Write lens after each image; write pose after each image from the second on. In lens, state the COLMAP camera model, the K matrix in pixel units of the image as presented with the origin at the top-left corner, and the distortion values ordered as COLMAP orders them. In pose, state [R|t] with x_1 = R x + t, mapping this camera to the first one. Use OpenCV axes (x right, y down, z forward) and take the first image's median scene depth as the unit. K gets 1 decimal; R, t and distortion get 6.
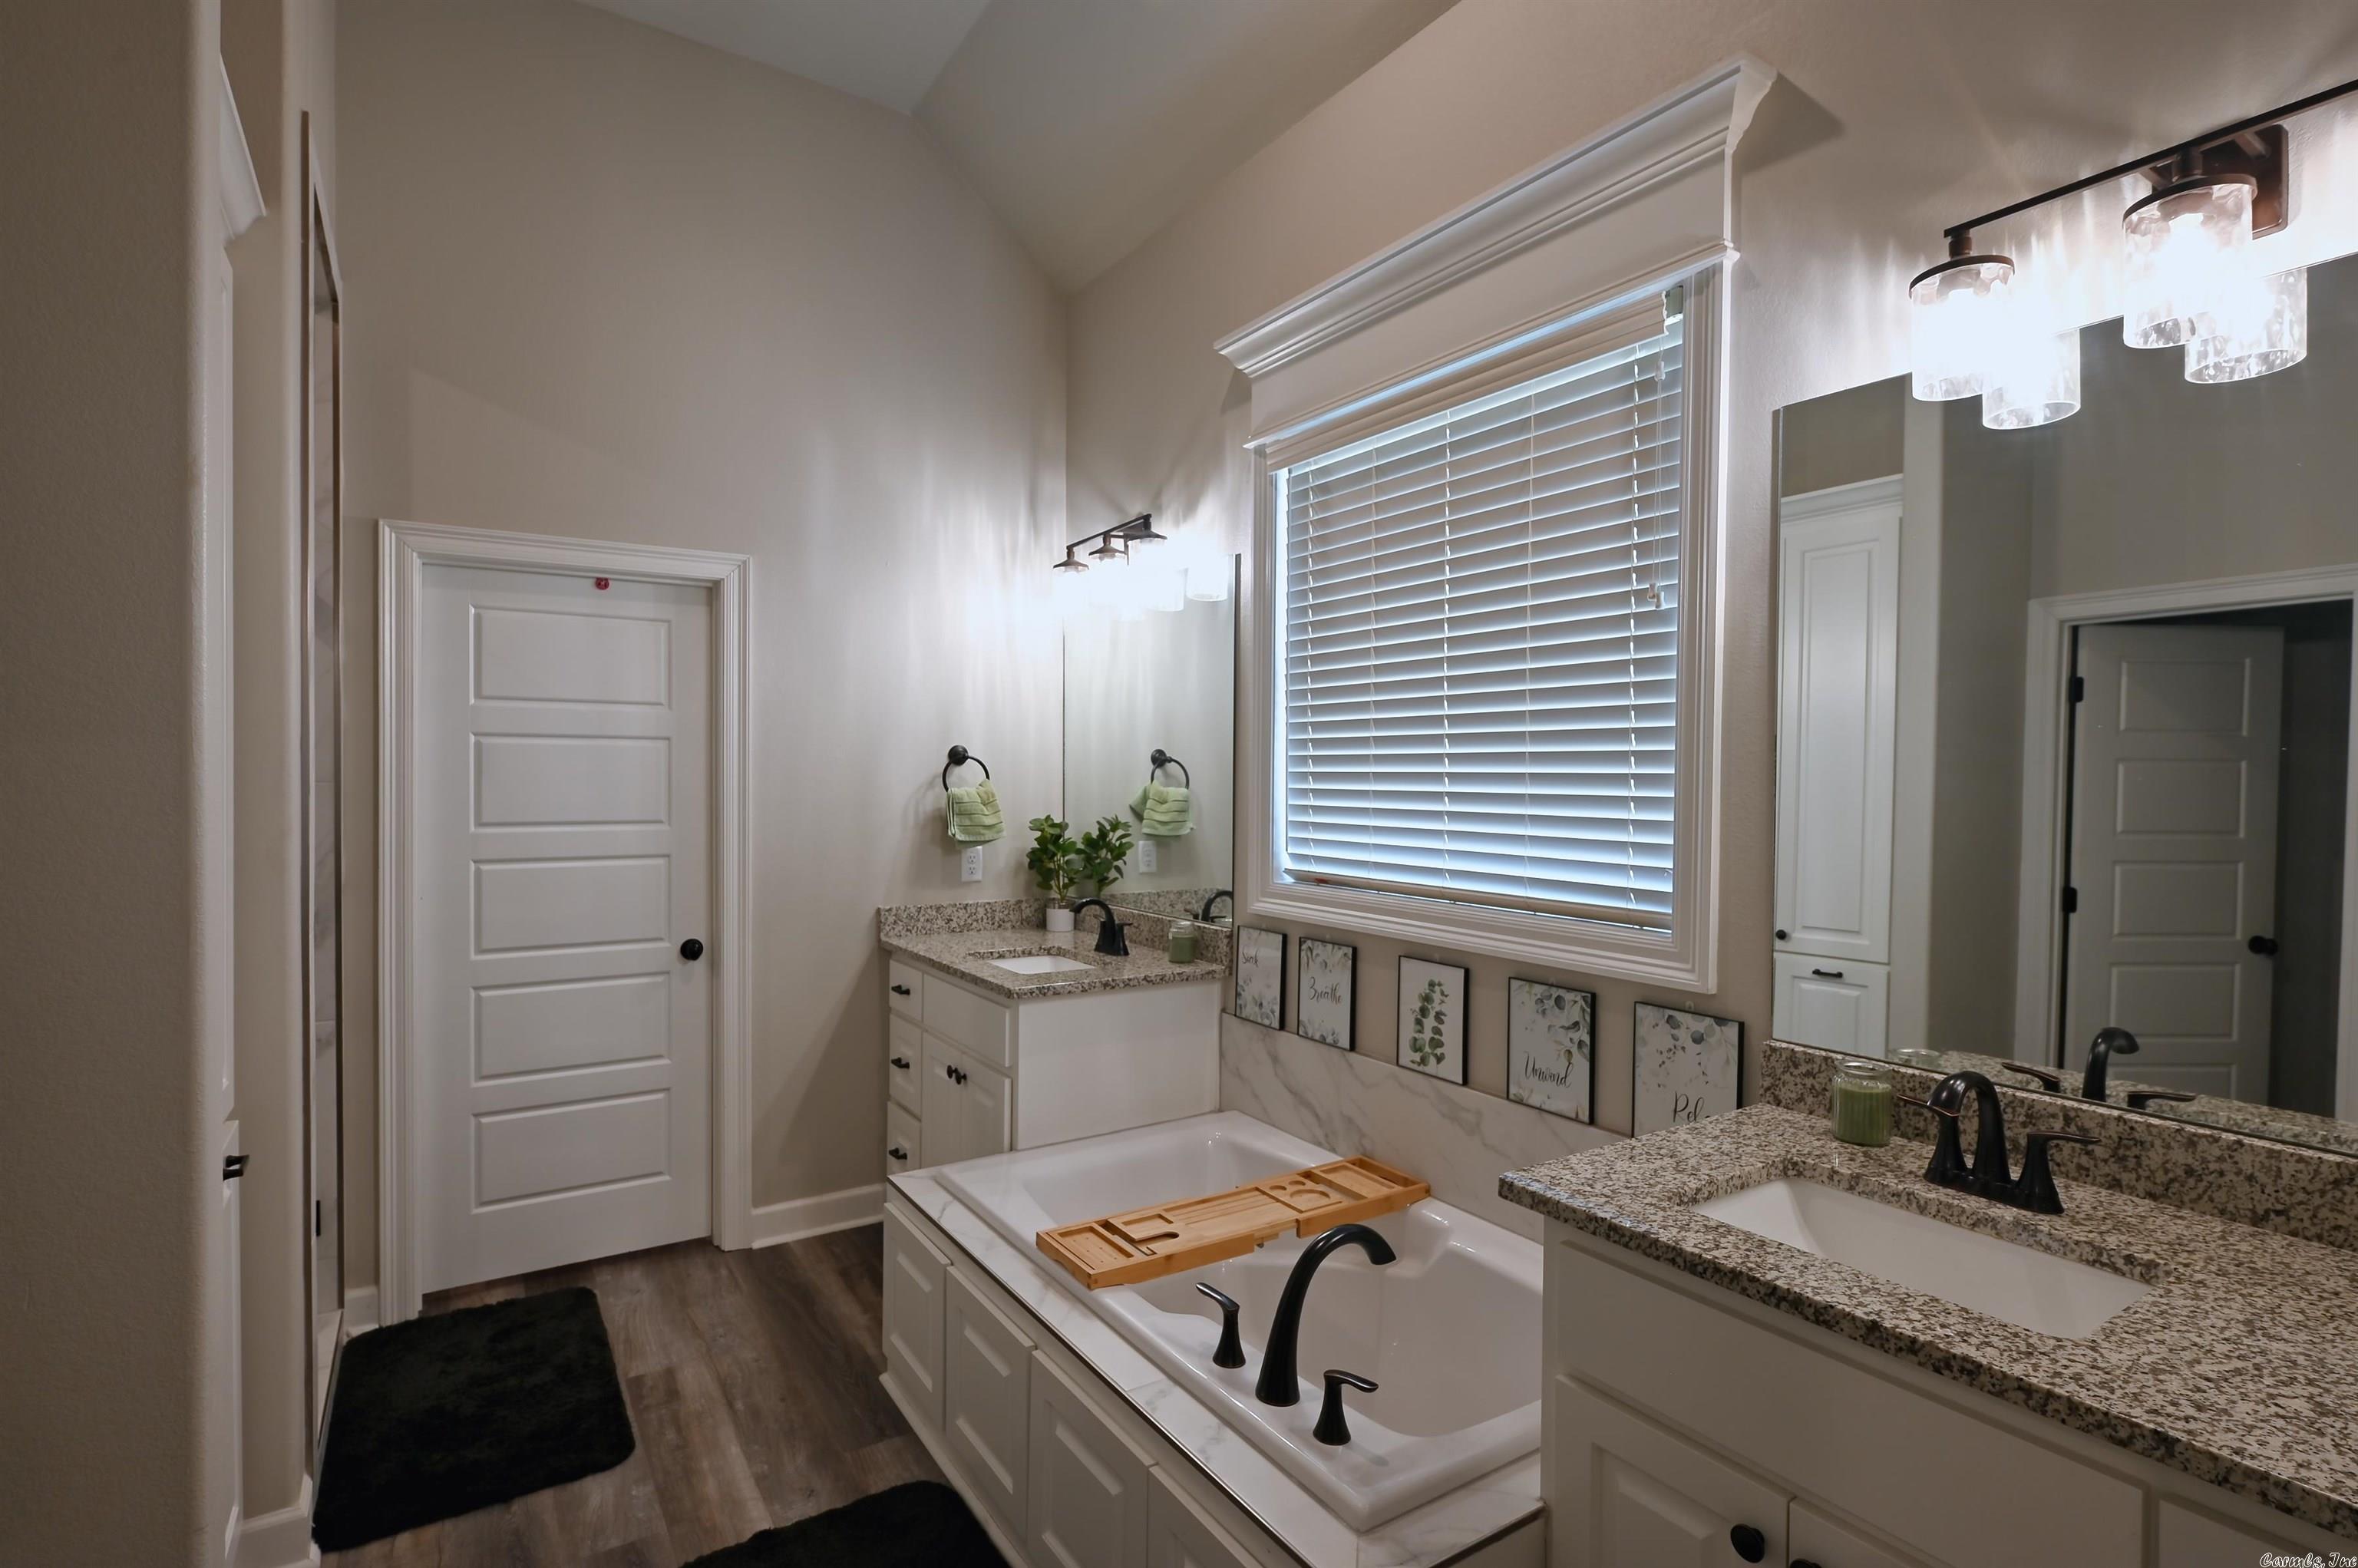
lens RADIAL K [[1139.2, 0, 1191.6], [0, 1139.2, 792.2], [0, 0, 1]] dist [0.001011, 0.000615]
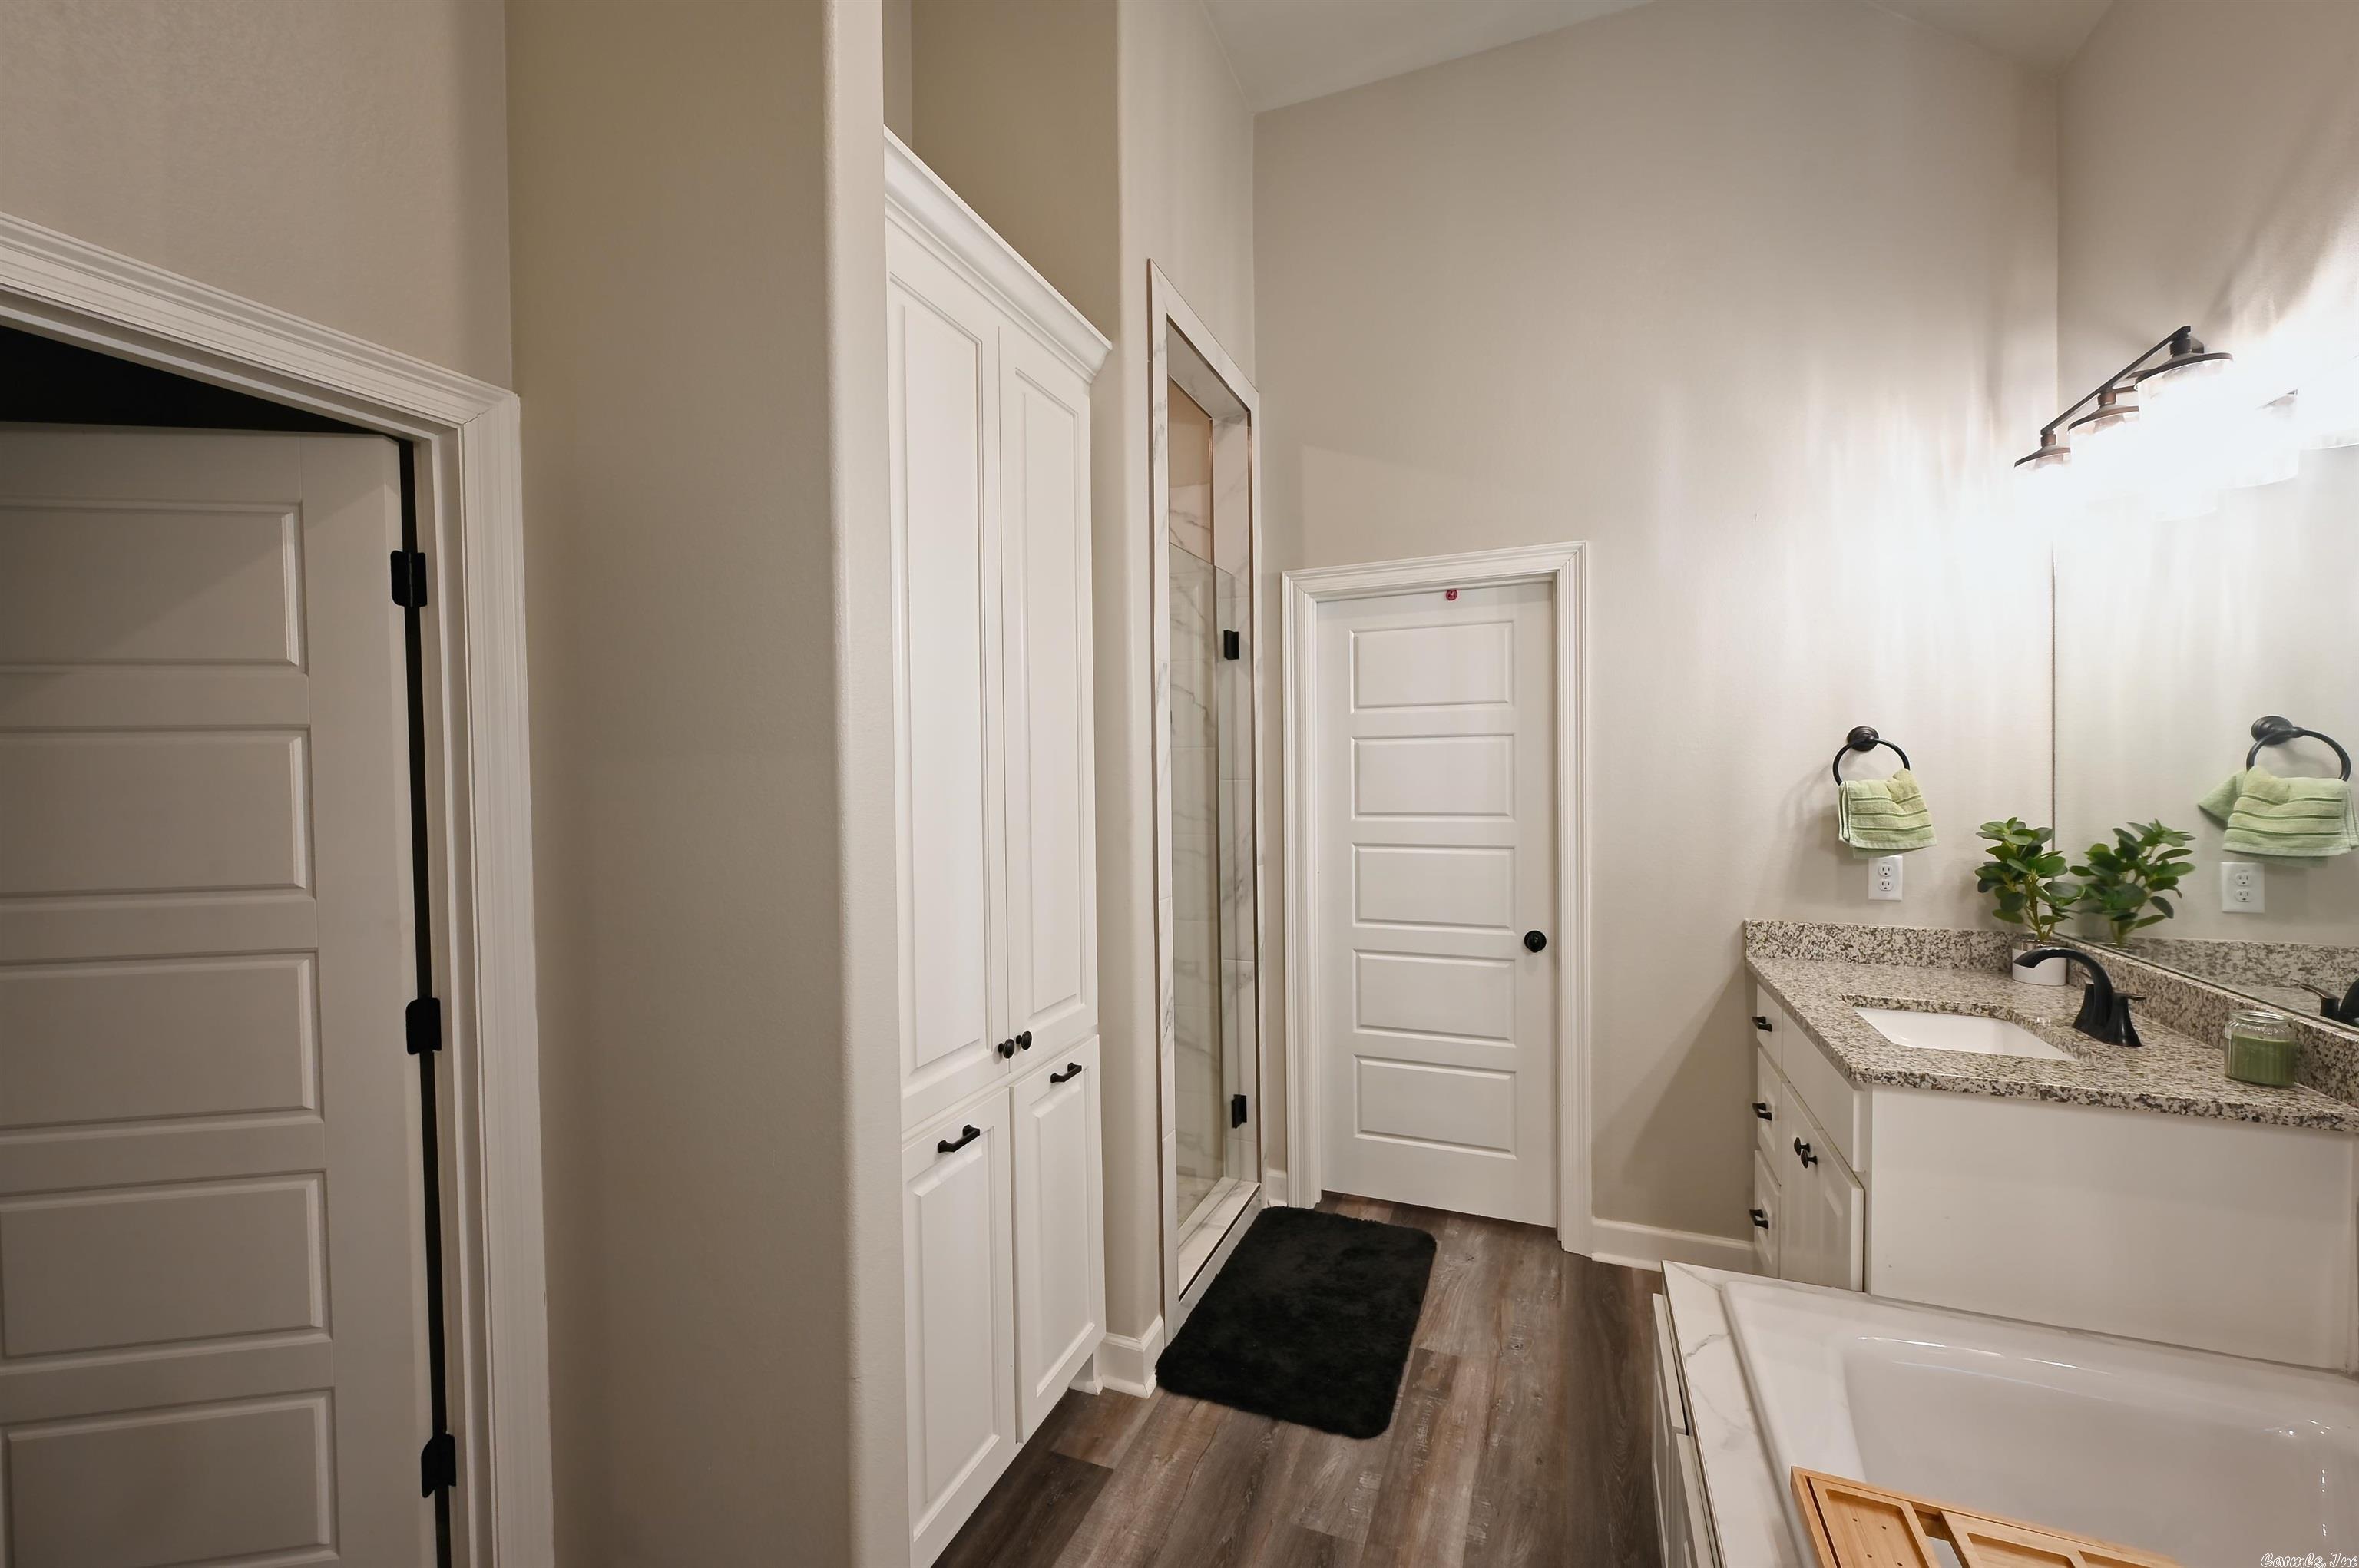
lens RADIAL K [[932.7, 0, 1185.9], [0, 932.7, 789.6], [0, 0, 1]] dist [0.002270, 0.000164]
pose [[0.565948, 0.003281, -0.824435, 0.070783], [0.003374, 0.999974, 0.006295, -0.003407], [0.824434, -0.006345, 0.565922, 0.272428]]
